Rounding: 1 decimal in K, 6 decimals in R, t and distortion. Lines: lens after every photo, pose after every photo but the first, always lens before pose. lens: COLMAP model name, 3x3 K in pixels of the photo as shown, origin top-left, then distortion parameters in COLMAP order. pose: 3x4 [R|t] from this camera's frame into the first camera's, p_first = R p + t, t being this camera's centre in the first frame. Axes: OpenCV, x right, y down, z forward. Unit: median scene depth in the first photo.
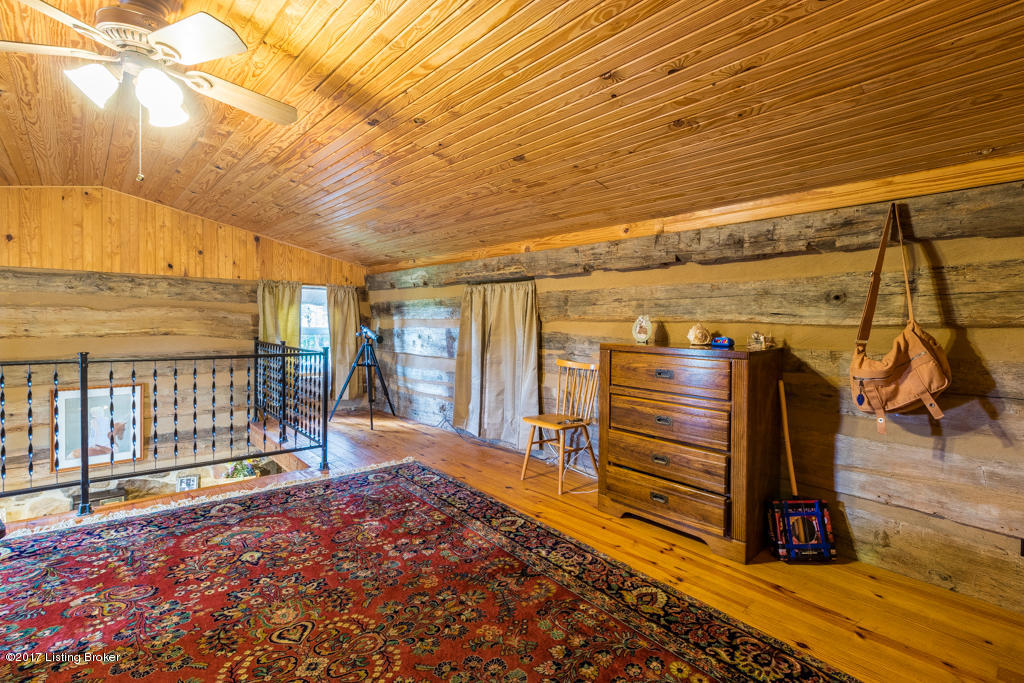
lens RADIAL K [[483.3, 0, 511.5], [0, 483.3, 328.8], [0, 0, 1]] dist [0.005474, 0.000059]
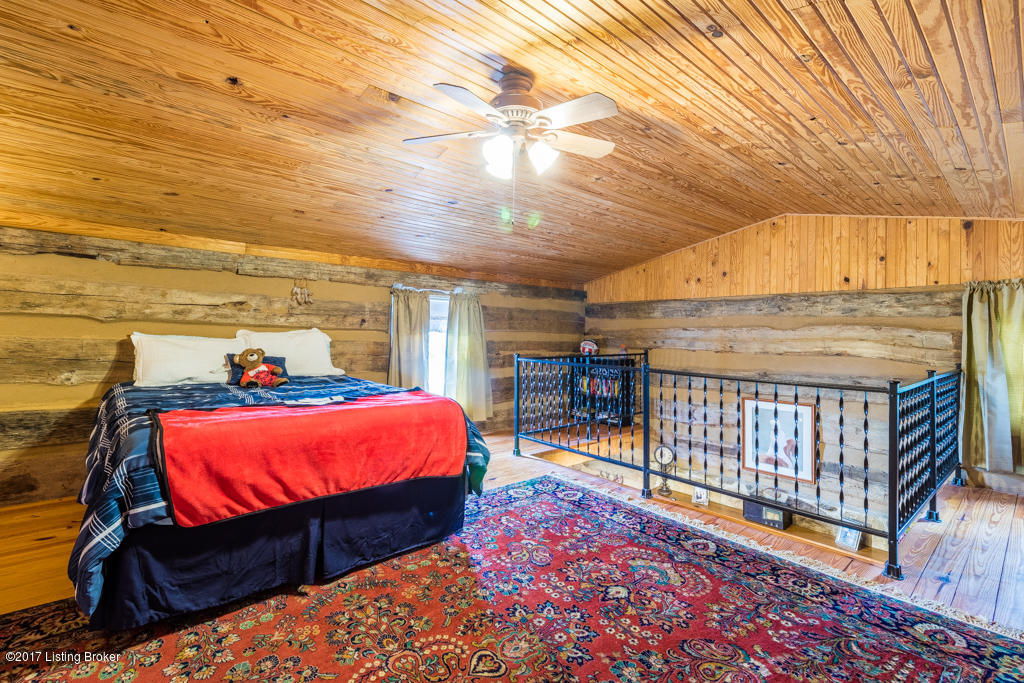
lens RADIAL K [[472.8, 0, 512.6], [0, 472.8, 330.7], [0, 0, 1]] dist [0.001820, 0.000406]
pose [[0.000033, -0.016104, -0.999870, 0.284985], [-0.027910, 0.999481, -0.016099, -0.004111], [0.999610, 0.027907, -0.000416, 0.612349]]
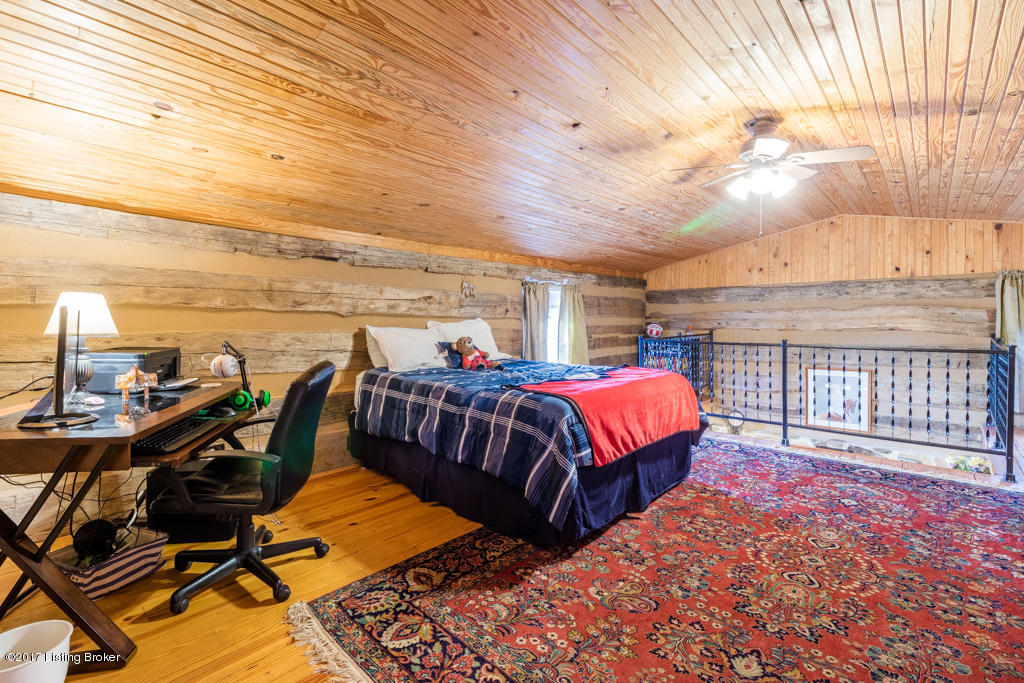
lens RADIAL K [[472.8, 0, 512.6], [0, 472.8, 331.1], [0, 0, 1]] dist [0.001820, 0.000406]
pose [[0.113866, 0.014763, -0.993386, 0.464669], [-0.002899, 0.999890, 0.014528, 0.002036], [0.993492, 0.001226, 0.113896, -0.020821]]
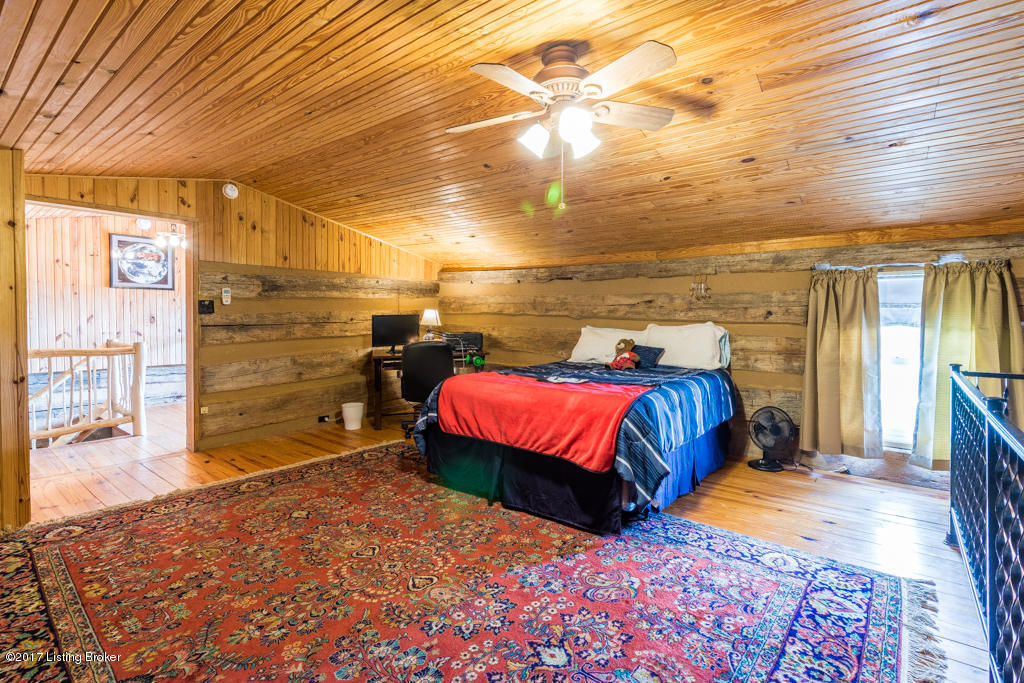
lens RADIAL K [[472.8, 0, 512.0], [0, 472.8, 331.8], [0, 0, 1]] dist [0.001820, 0.000406]
pose [[-0.984392, -0.014135, -0.175421, -0.270267], [-0.020714, 0.999147, 0.035729, -0.026100], [0.174767, 0.038805, -0.983845, 1.291010]]
